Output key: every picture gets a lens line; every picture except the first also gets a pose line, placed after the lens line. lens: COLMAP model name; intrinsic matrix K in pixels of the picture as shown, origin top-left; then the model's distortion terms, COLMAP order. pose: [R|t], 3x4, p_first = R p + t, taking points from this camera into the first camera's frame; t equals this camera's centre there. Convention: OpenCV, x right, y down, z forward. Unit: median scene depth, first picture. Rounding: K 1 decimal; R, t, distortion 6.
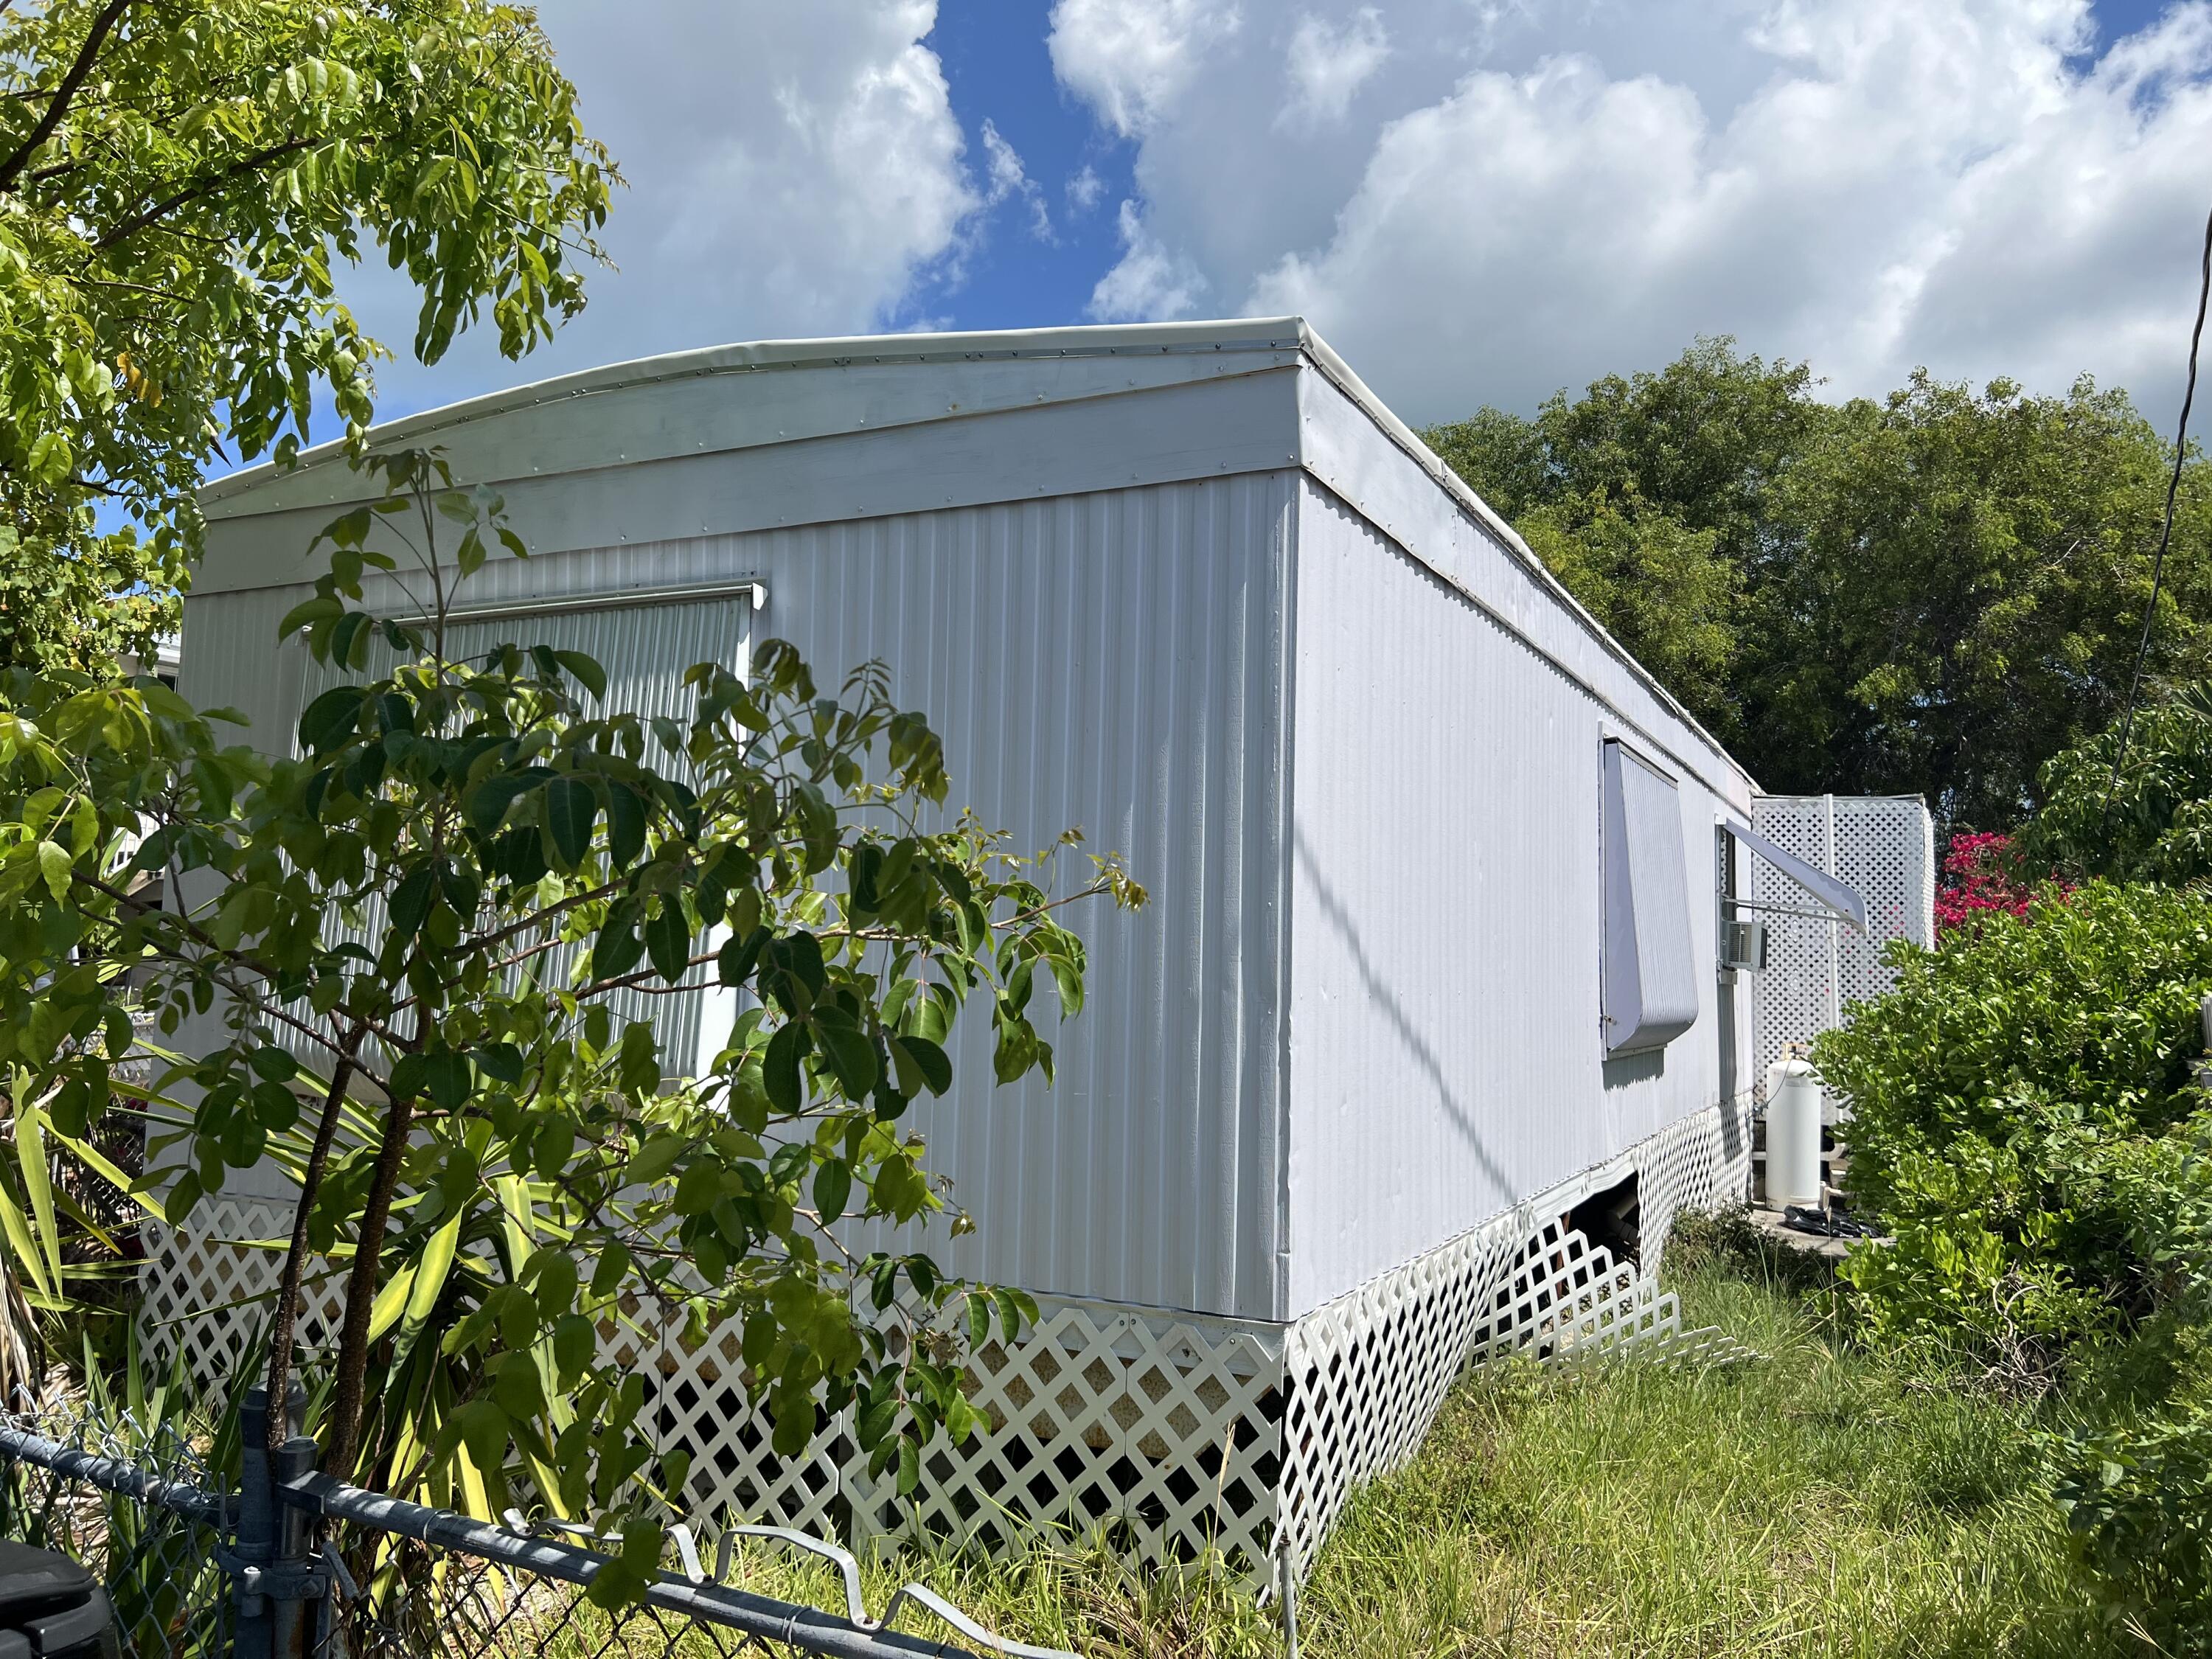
lens RADIAL K [[1693.0, 0, 1103.3], [0, 1693.0, 817.5], [0, 0, 1]] dist [0.057604, -0.056393]
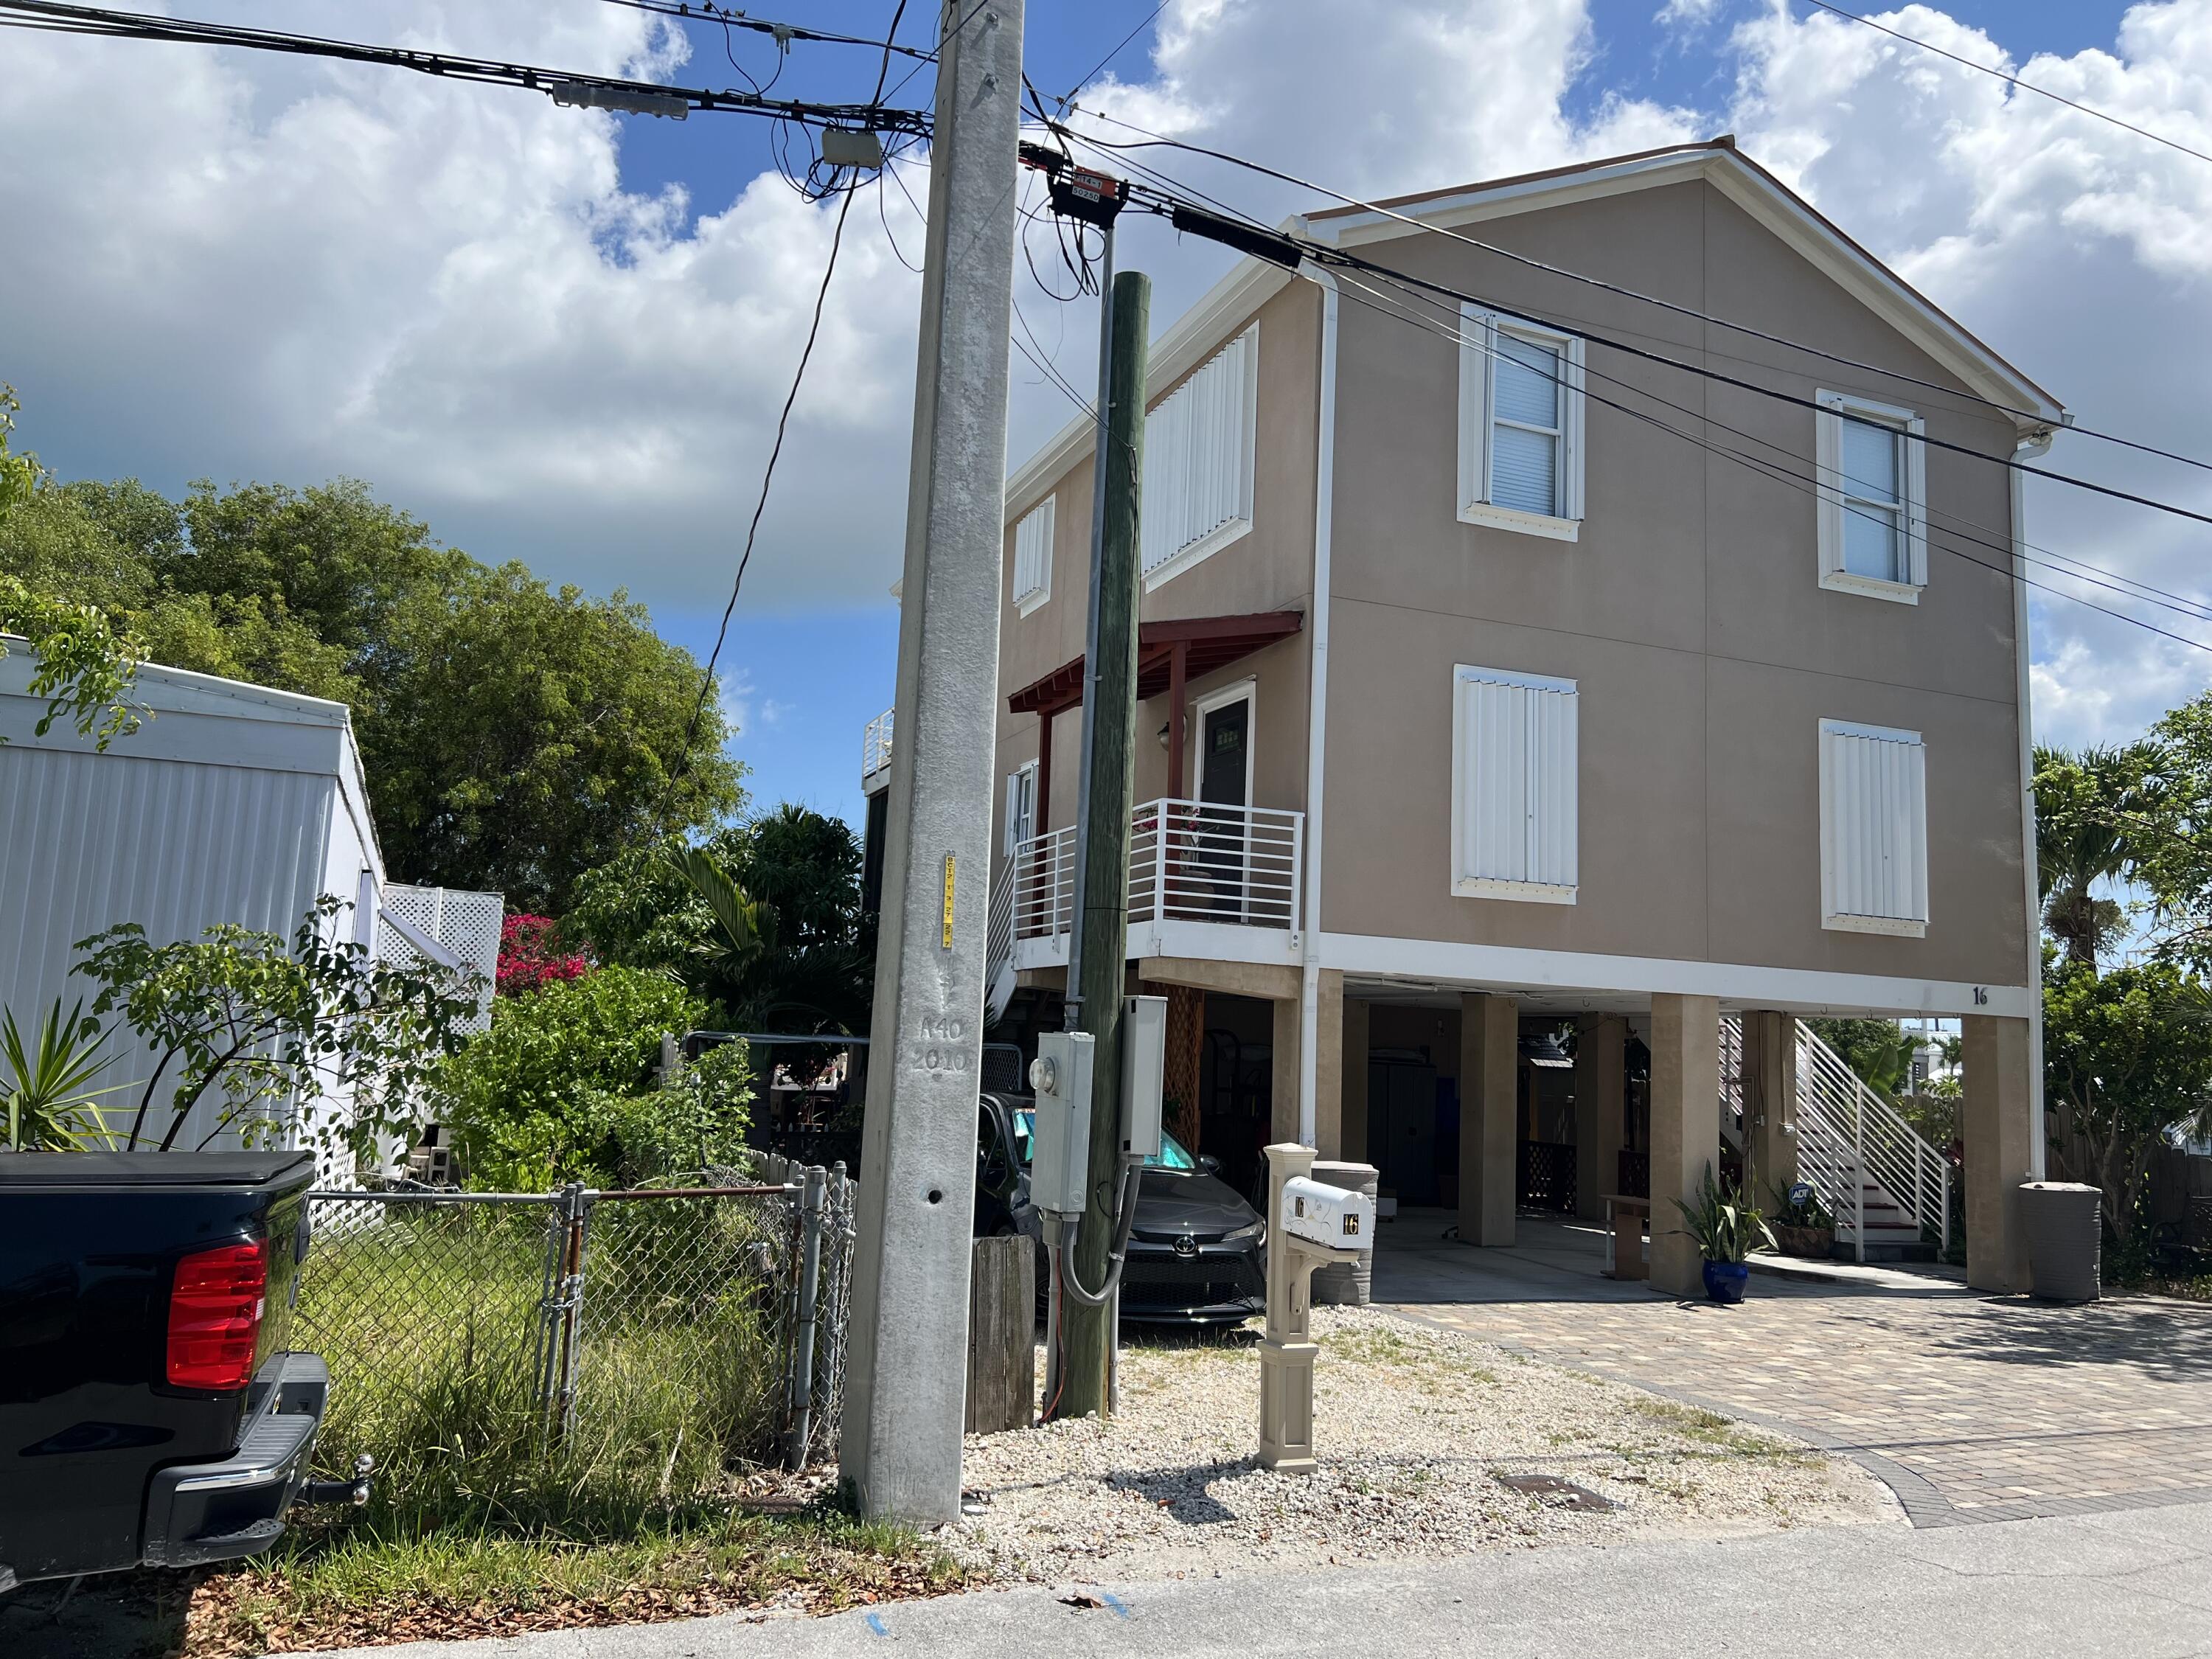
lens RADIAL K [[1693.0, 0, 1108.7], [0, 1693.0, 827.4], [0, 0, 1]] dist [0.057604, -0.056393]
pose [[0.666279, 0.104230, 0.738382, -0.369812], [-0.094867, 0.993986, -0.054707, -0.055026], [-0.739643, -0.033598, 0.672160, -0.515970]]
